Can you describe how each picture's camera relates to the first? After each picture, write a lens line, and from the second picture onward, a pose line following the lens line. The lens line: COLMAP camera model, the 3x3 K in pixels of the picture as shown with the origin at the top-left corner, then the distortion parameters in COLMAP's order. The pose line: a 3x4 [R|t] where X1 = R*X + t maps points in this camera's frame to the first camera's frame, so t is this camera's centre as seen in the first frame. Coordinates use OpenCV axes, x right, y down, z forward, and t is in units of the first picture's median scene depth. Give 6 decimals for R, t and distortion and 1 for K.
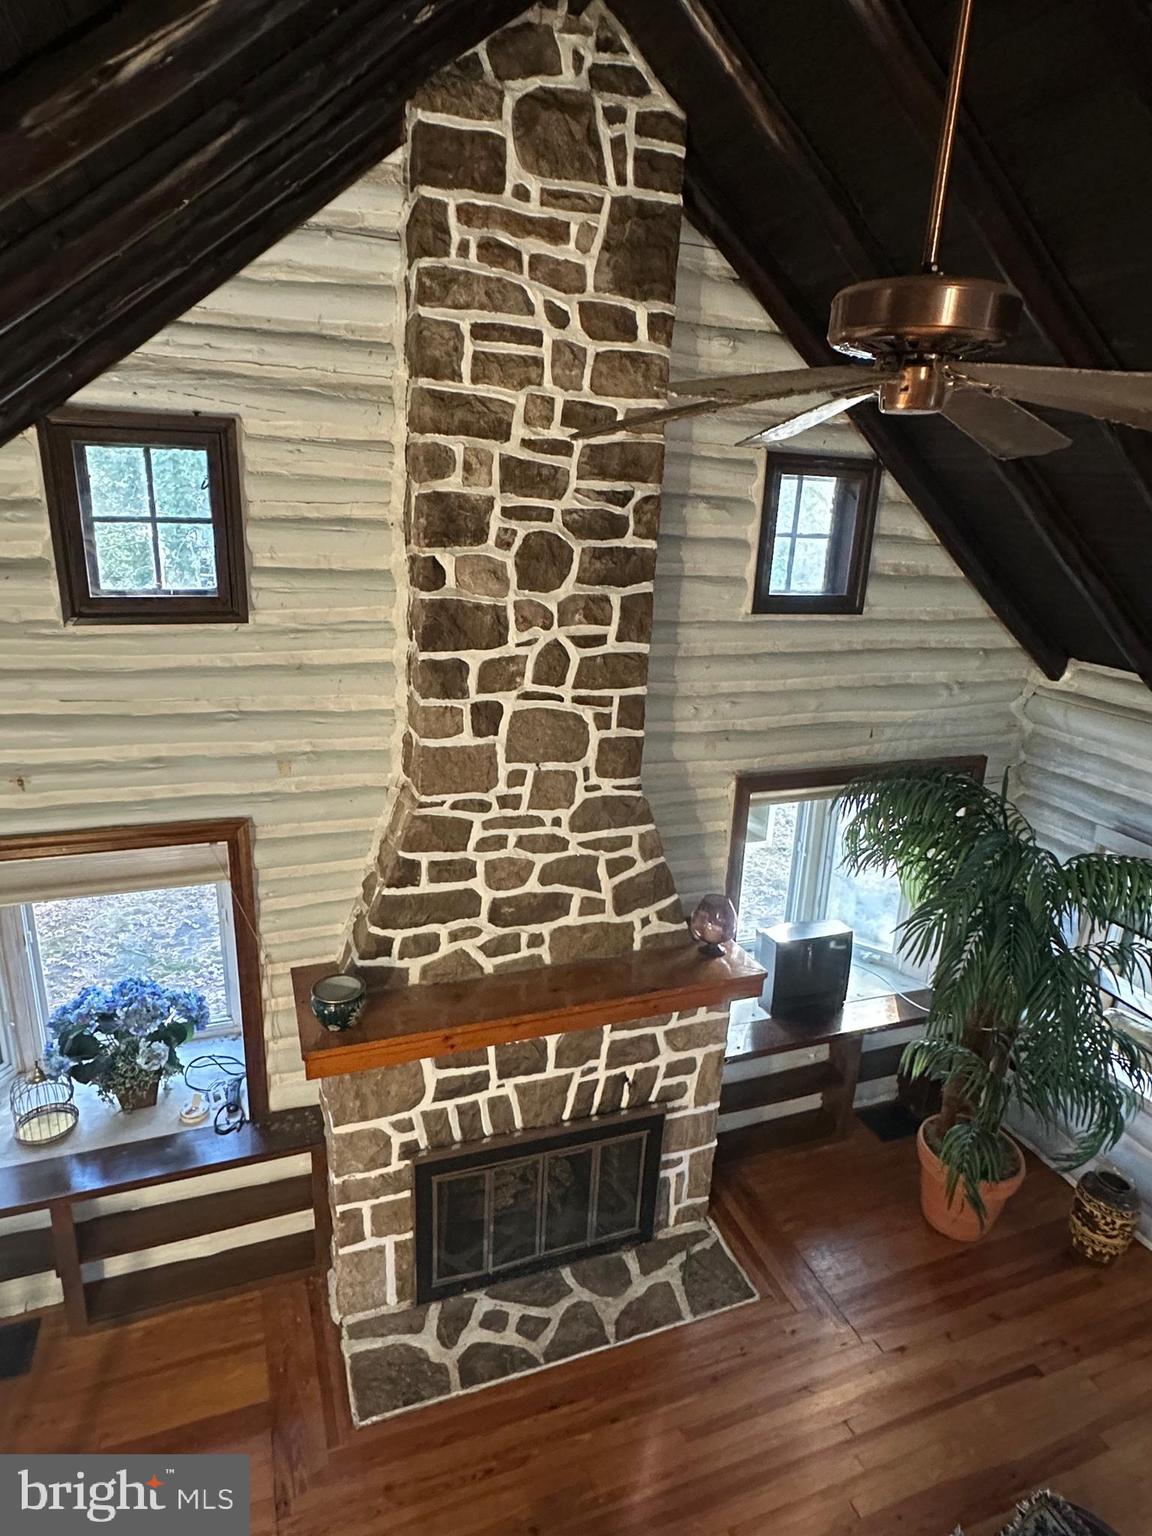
lens RADIAL K [[890.9, 0, 570.3], [0, 890.9, 772.1], [0, 0, 1]] dist [-0.002661, -0.002346]
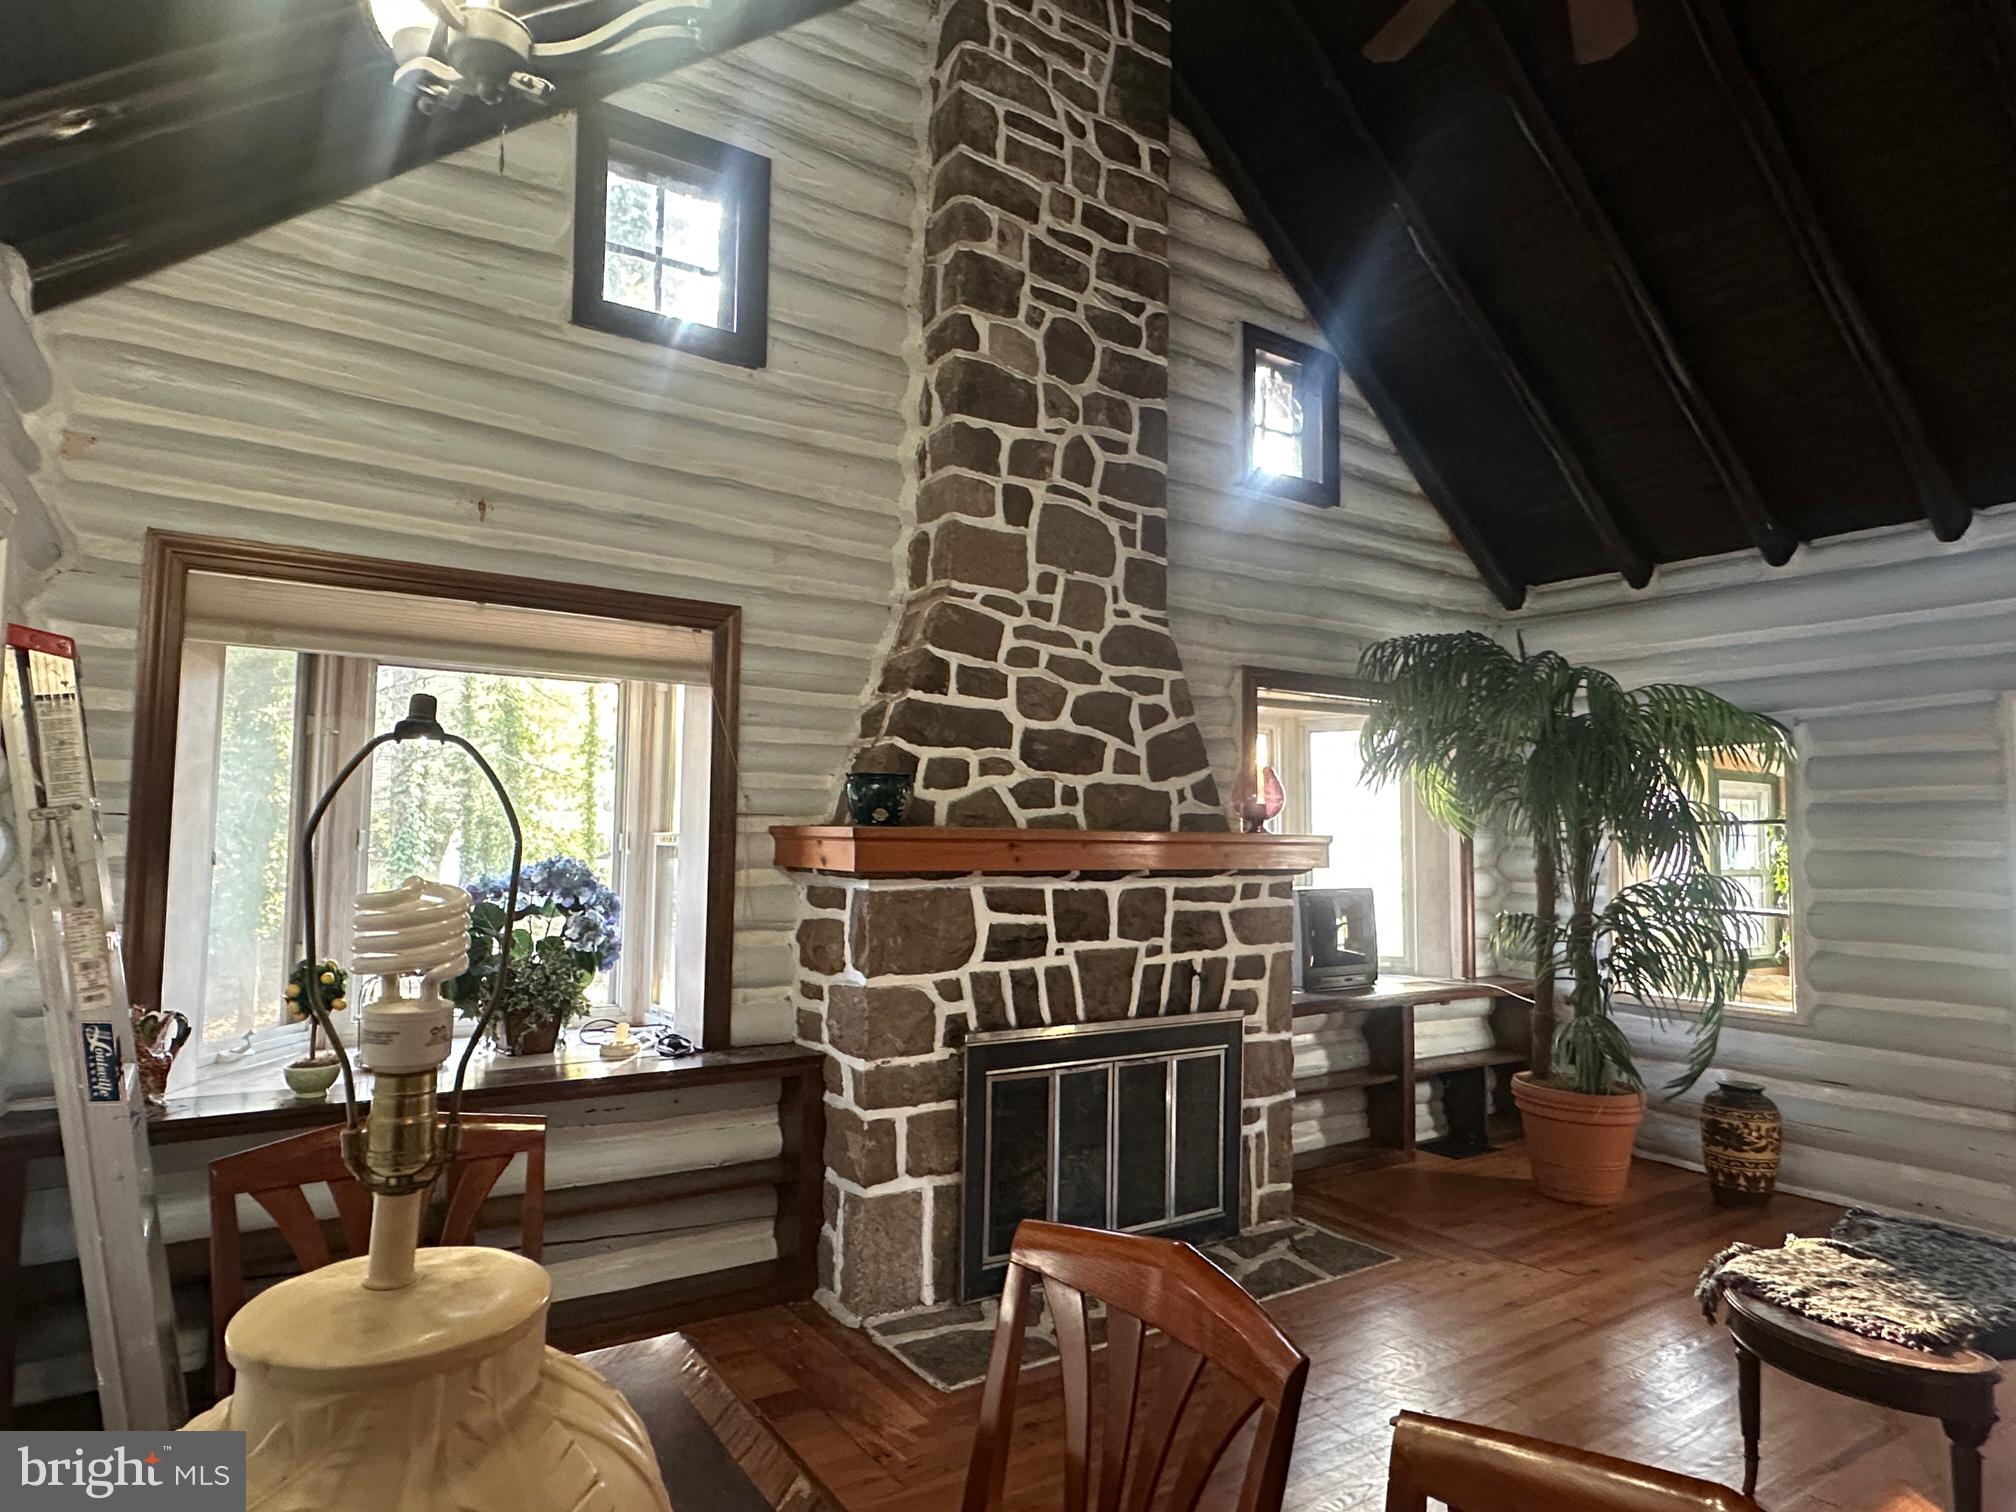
lens RADIAL K [[1169.4, 0, 1011.9], [0, 1169.4, 777.3], [0, 0, 1]] dist [-0.002661, -0.002346]
pose [[0.973262, -0.017646, 0.229018, -0.354952], [0.096577, 0.936069, -0.338300, 0.561345], [-0.208407, 0.351372, 0.912745, 0.032069]]
